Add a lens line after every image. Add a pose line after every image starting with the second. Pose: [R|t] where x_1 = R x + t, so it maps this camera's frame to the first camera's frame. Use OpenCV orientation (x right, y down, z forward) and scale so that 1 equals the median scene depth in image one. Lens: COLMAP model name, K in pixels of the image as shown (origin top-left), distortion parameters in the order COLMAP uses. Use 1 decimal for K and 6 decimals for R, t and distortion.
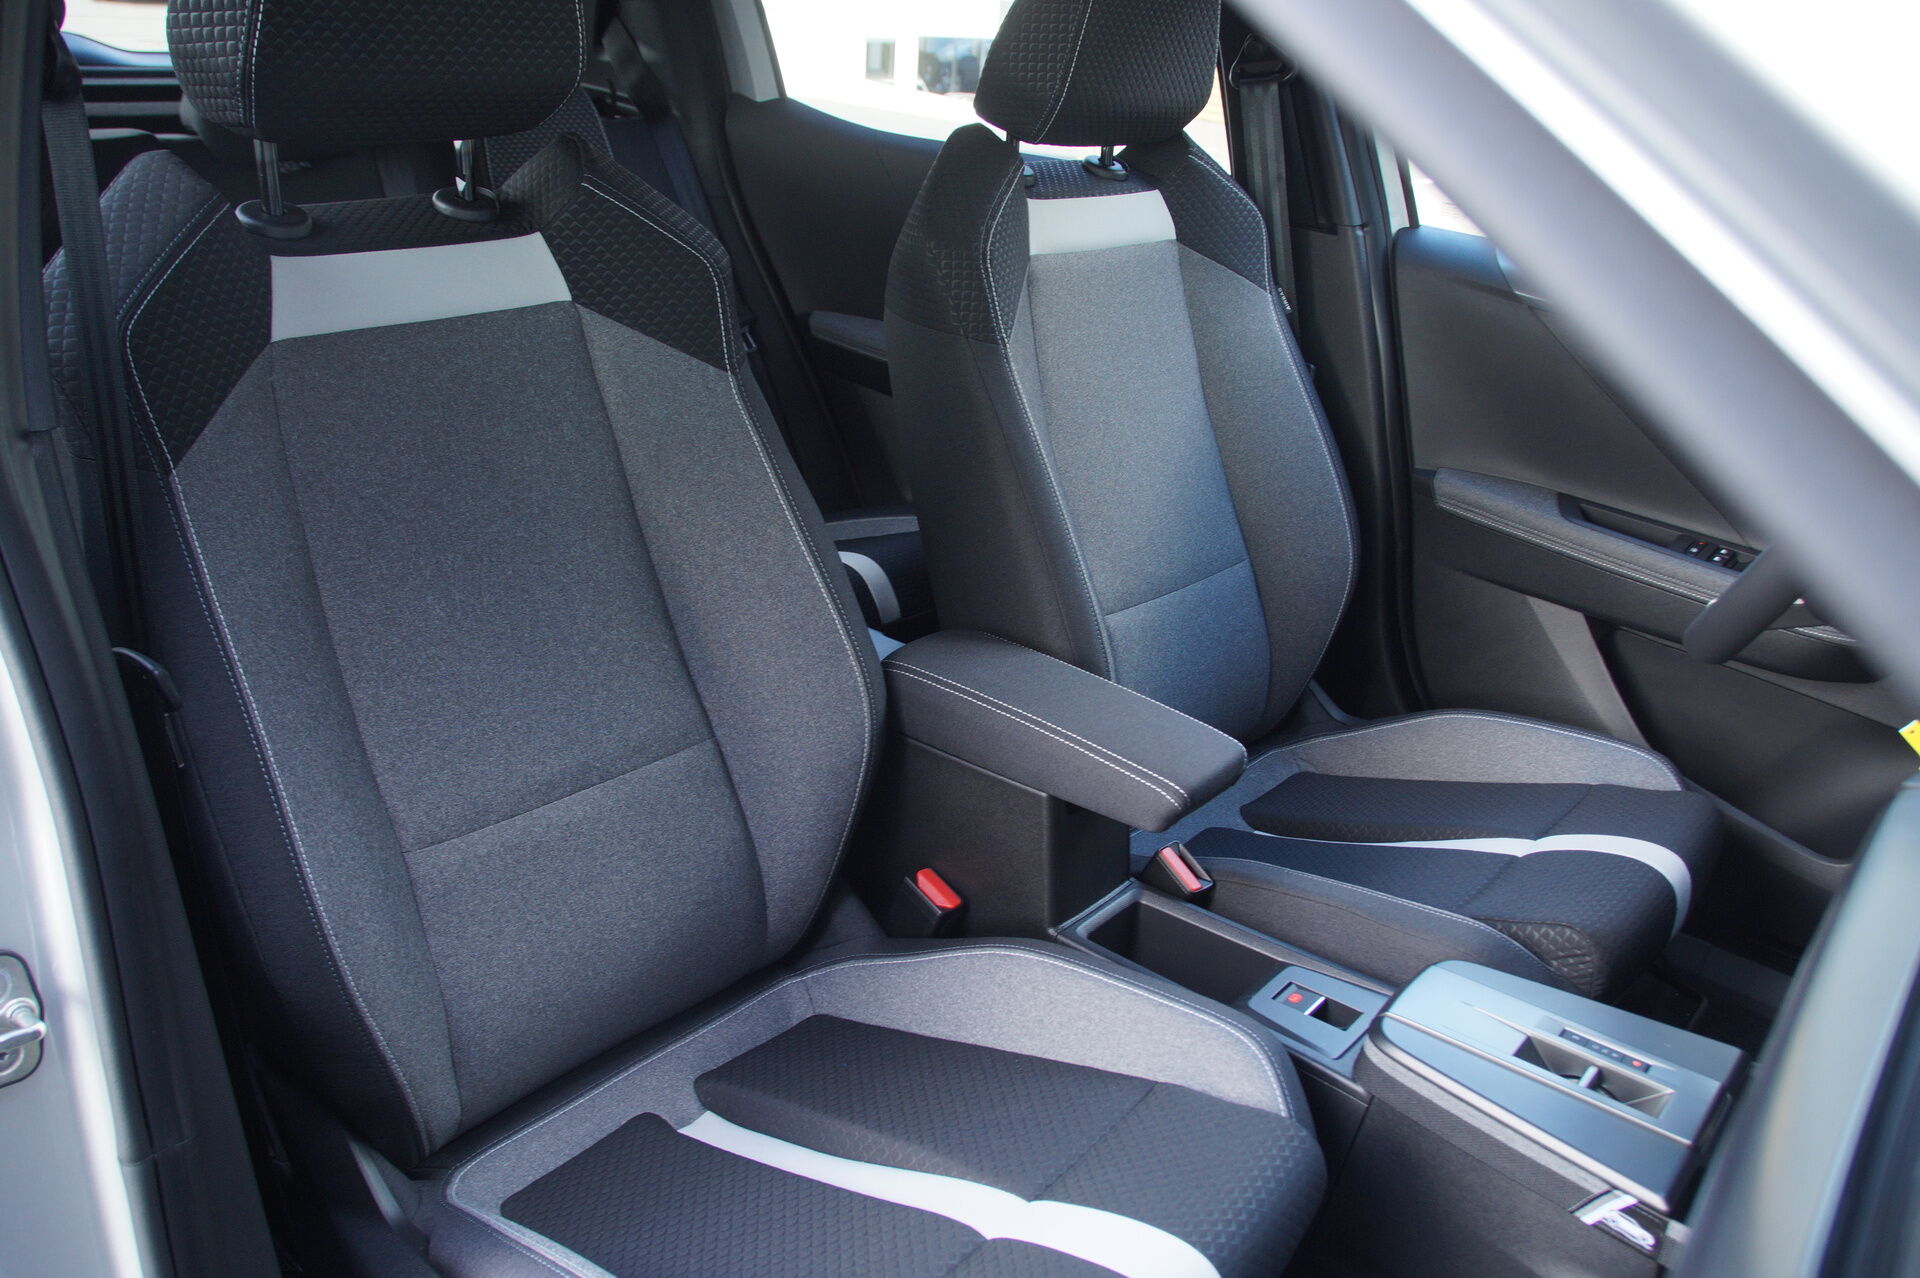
lens RADIAL K [[1551.1, 0, 962.8], [0, 1551.1, 645.3], [0, 0, 1]] dist [-0.152584, 0.148958]
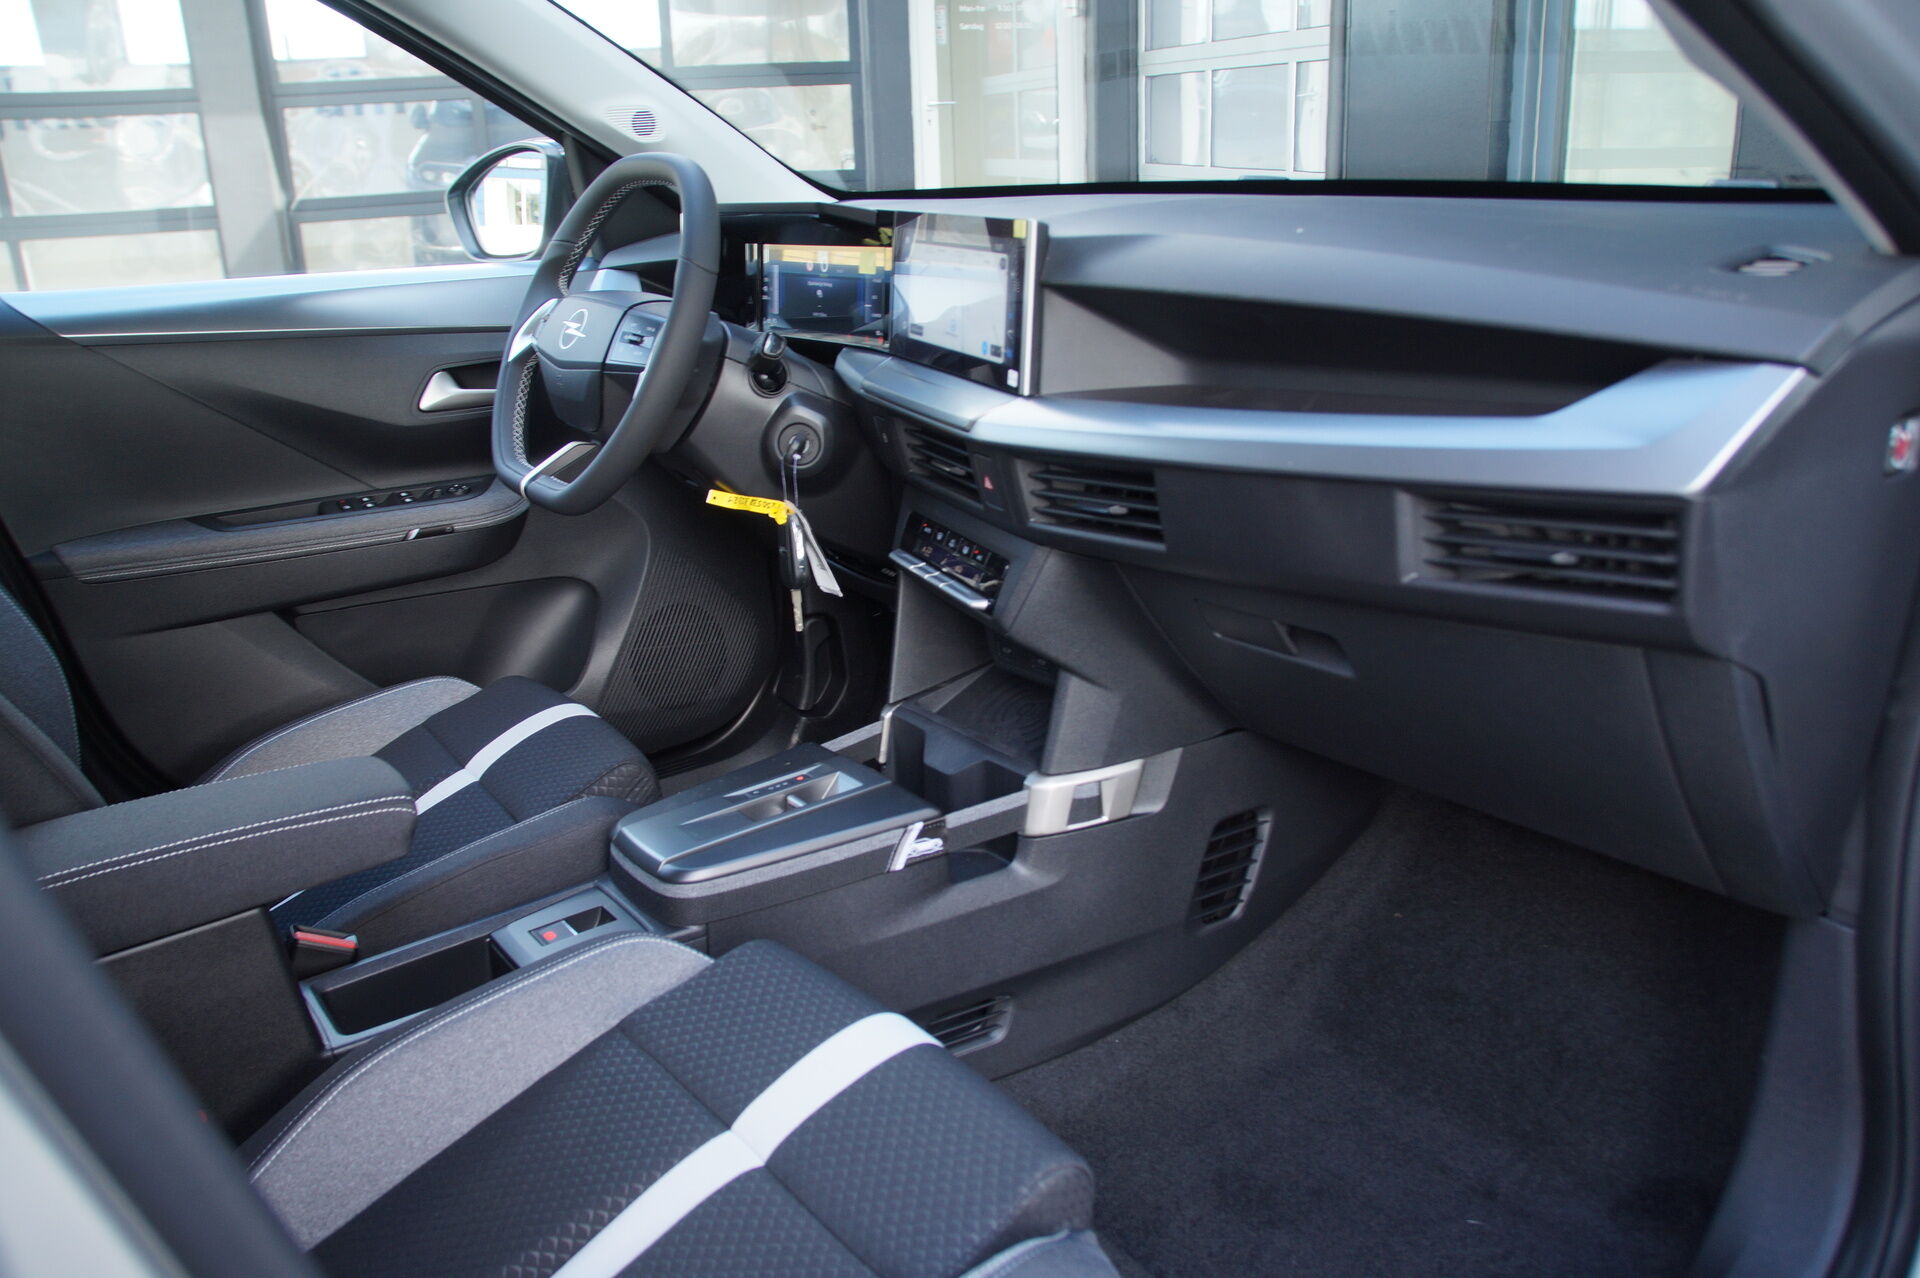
lens RADIAL K [[1551.1, 0, 962.8], [0, 1551.1, 645.3], [0, 0, 1]] dist [-0.152584, 0.148958]
pose [[0.245438, -0.375242, 0.893842, -0.578037], [0.437468, 0.865694, 0.243302, -0.067325], [-0.865091, 0.331312, 0.376631, 0.329853]]
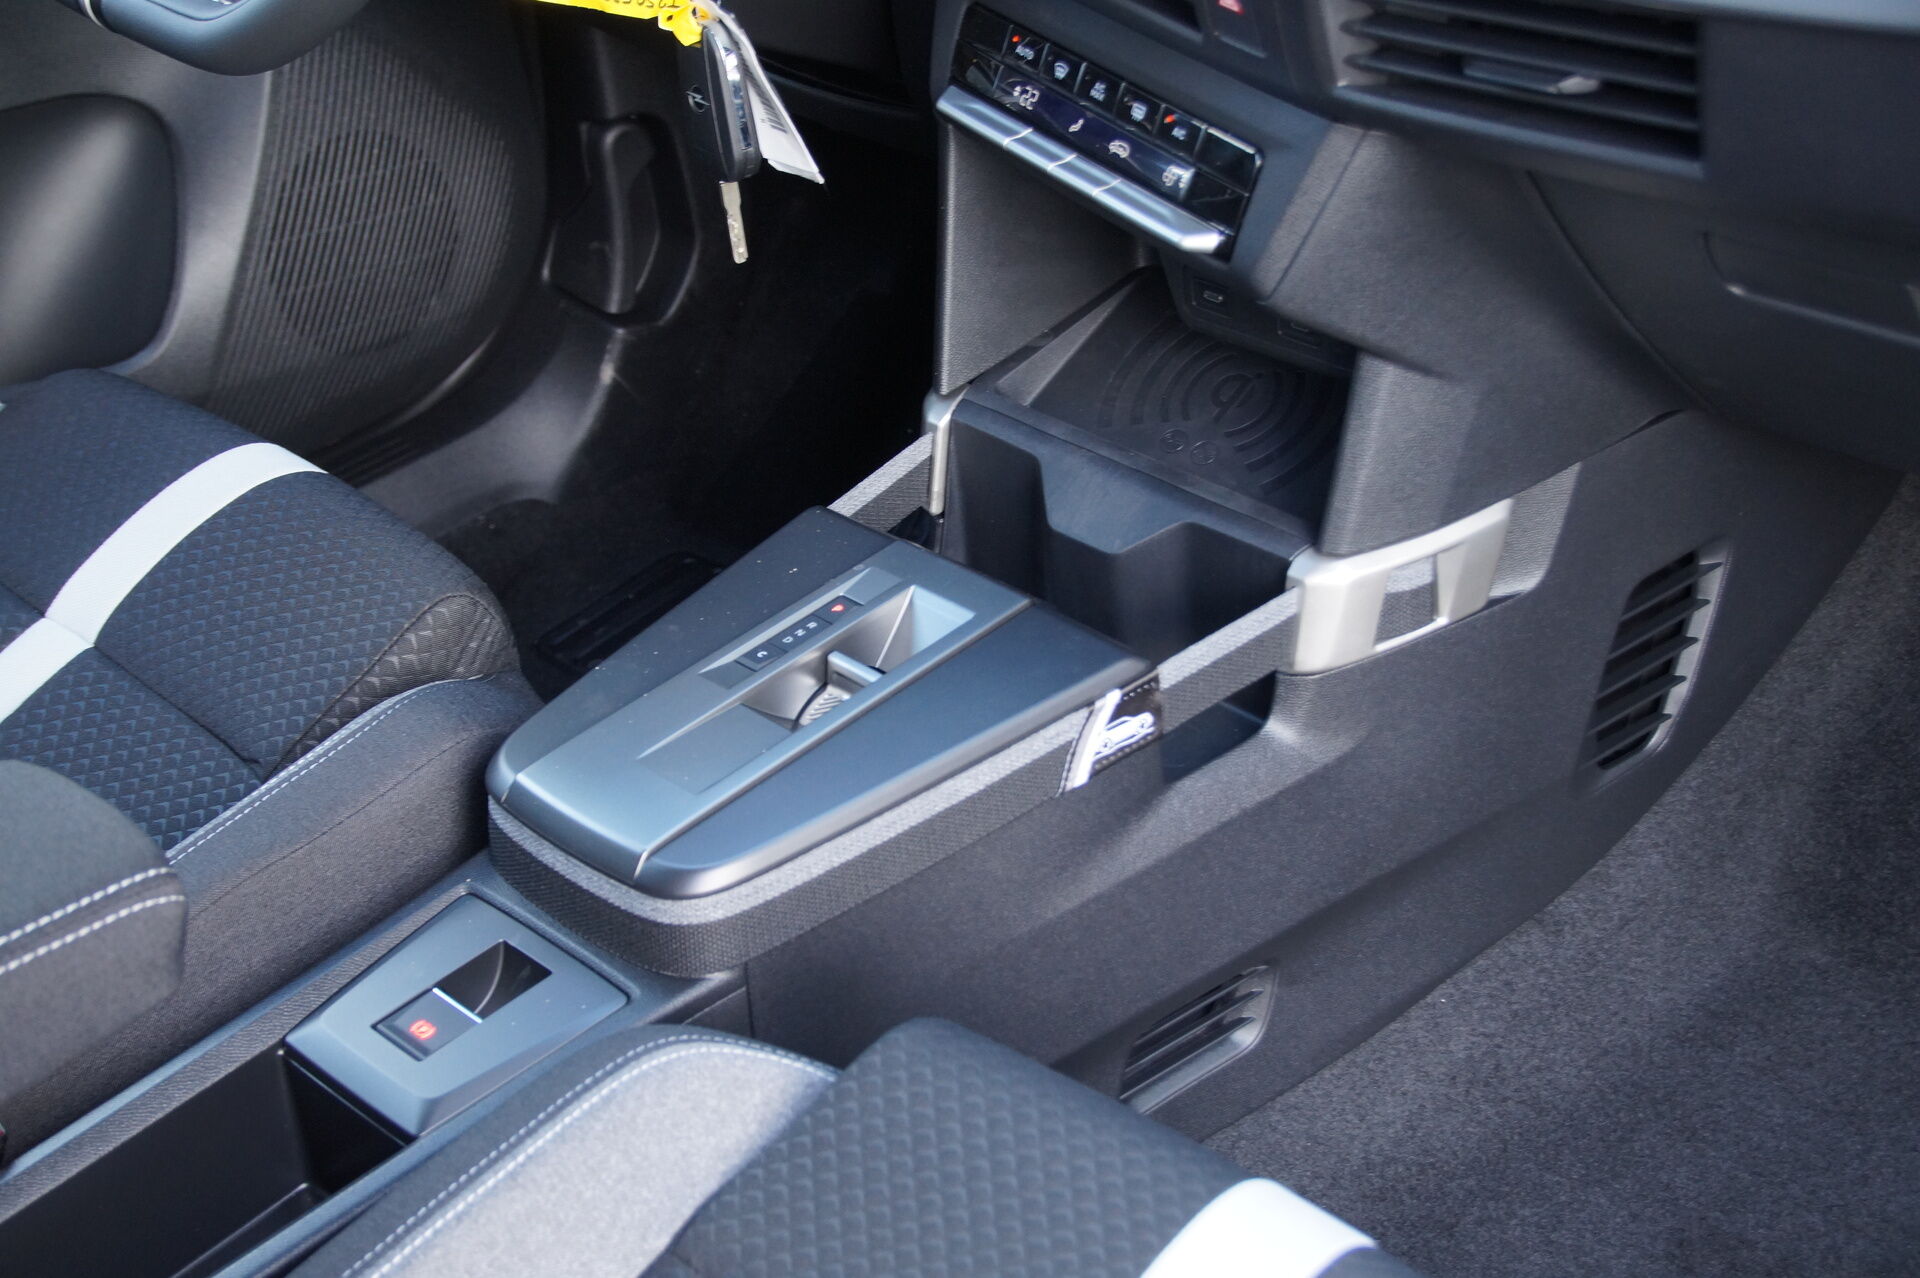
lens RADIAL K [[2970.1, 0, 969.3], [0, 2970.1, 642.7], [0, 0, 1]] dist [0.066470, 1.911838]
pose [[0.086002, -0.613087, 0.785320, -0.475774], [0.463847, 0.722240, 0.513045, -0.289761], [-0.881731, 0.320145, 0.346492, 0.487430]]
